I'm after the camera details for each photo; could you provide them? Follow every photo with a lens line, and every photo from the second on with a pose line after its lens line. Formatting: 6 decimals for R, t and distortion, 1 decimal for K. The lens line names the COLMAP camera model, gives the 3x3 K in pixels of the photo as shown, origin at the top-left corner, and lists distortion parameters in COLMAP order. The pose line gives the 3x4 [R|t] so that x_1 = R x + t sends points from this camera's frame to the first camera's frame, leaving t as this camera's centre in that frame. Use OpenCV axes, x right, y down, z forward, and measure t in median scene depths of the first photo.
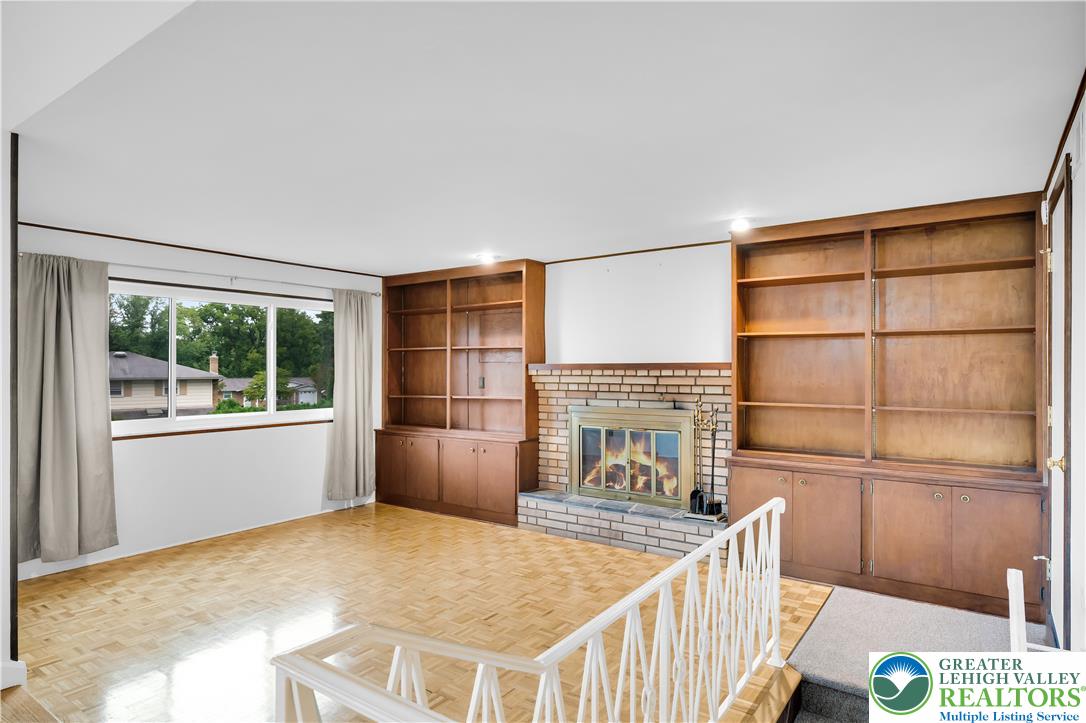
lens RADIAL K [[629.9, 0, 541.4], [0, 629.9, 369.2], [0, 0, 1]] dist [0.020141, 0.001157]
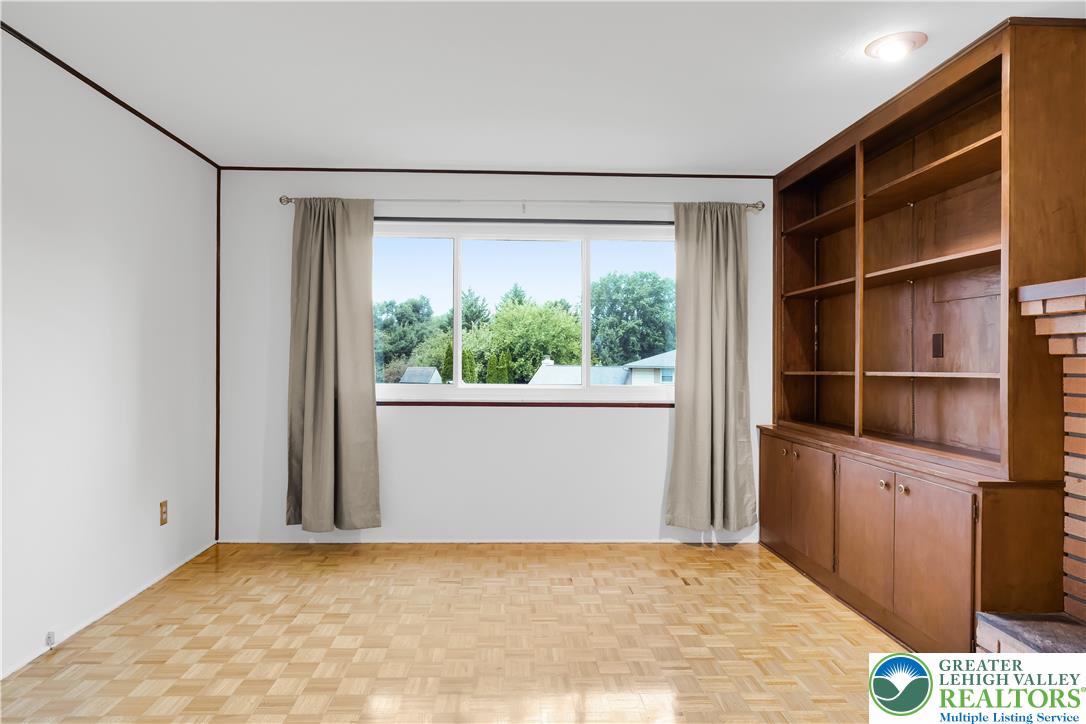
lens RADIAL K [[629.9, 0, 542.4], [0, 629.9, 358.4], [0, 0, 1]] dist [0.020141, 0.001157]
pose [[0.602067, 0.000503, -0.798445, 0.115714], [-0.011152, 0.999908, -0.007779, 0.041096], [0.798368, 0.013588, 0.602017, 0.515768]]
